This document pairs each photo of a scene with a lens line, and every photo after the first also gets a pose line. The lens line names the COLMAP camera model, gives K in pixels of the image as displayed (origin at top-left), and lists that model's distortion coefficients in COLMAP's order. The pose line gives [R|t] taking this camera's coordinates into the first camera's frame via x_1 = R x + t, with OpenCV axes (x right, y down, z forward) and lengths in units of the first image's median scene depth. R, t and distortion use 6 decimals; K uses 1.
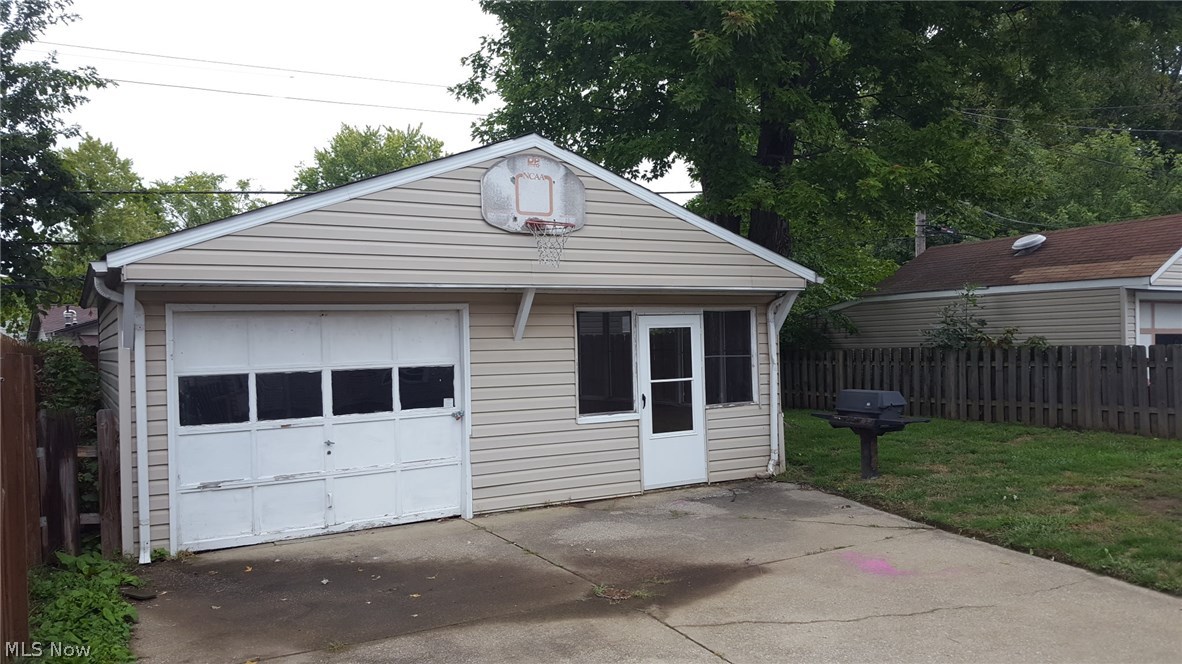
lens RADIAL K [[884.6, 0, 592.7], [0, 884.6, 329.0], [0, 0, 1]] dist [0.059783, -0.099227]
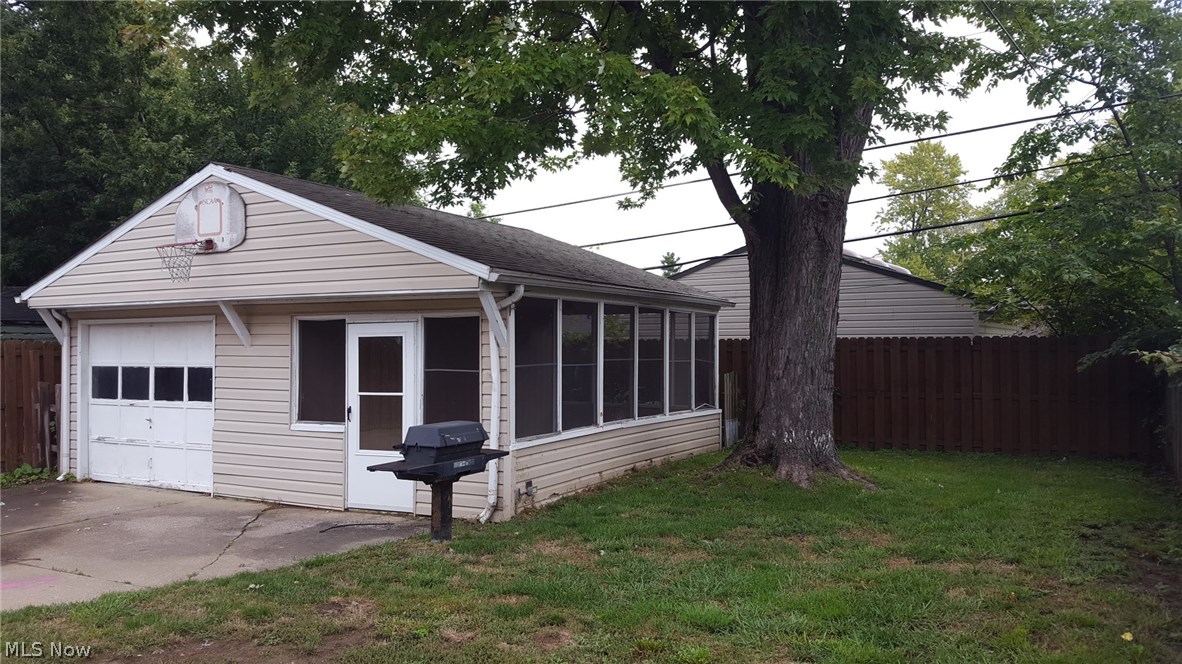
lens RADIAL K [[884.6, 0, 581.5], [0, 884.6, 335.5], [0, 0, 1]] dist [0.059783, -0.099227]
pose [[0.499712, 0.009692, -0.866137, 1.136140], [0.002336, 0.999919, 0.012537, -0.015633], [0.866188, -0.008288, 0.499649, 0.834875]]
